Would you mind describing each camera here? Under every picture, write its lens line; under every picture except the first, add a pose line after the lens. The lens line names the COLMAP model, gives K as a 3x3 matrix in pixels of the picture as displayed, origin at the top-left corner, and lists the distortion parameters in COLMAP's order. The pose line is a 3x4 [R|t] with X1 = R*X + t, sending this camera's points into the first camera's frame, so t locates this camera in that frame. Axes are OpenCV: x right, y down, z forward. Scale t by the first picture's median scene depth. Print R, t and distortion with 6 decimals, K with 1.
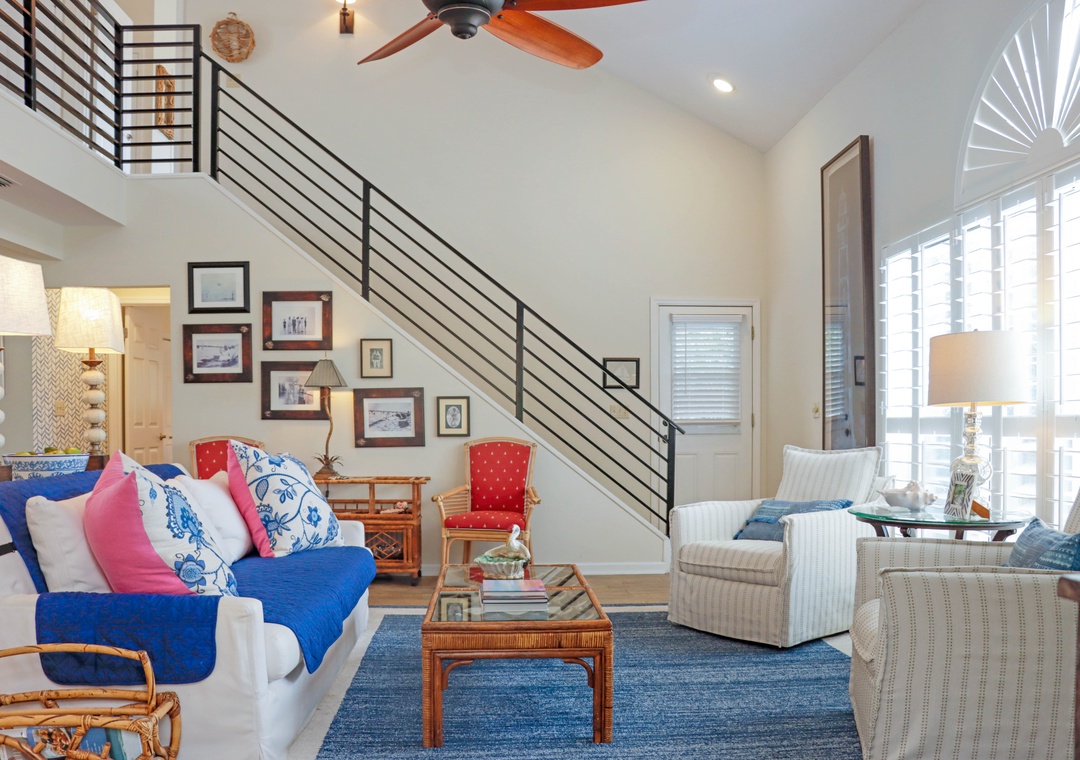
lens RADIAL K [[979.0, 0, 547.4], [0, 979.0, 421.0], [0, 0, 1]] dist [-0.203689, 0.218804]
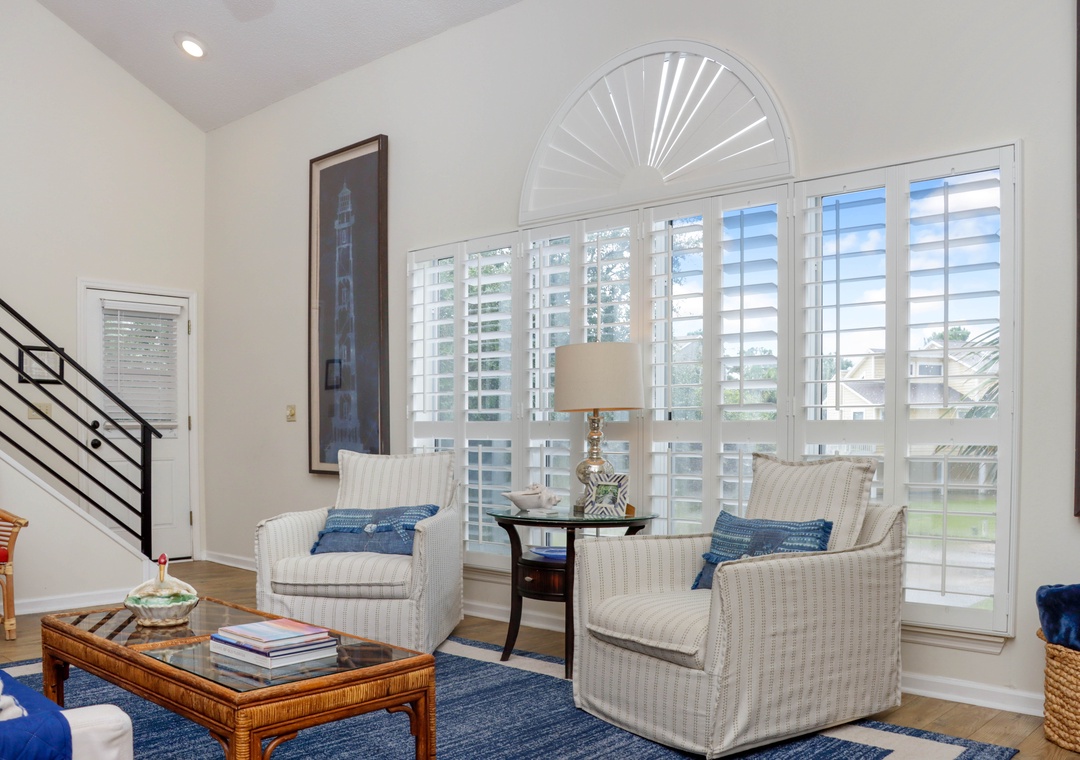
lens RADIAL K [[979.0, 0, 547.4], [0, 979.0, 421.0], [0, 0, 1]] dist [-0.203689, 0.218804]
pose [[0.699089, 0.010719, 0.714955, -0.326986], [-0.007716, 0.999943, -0.007447, 0.003248], [-0.714993, -0.000311, 0.699131, 0.225276]]
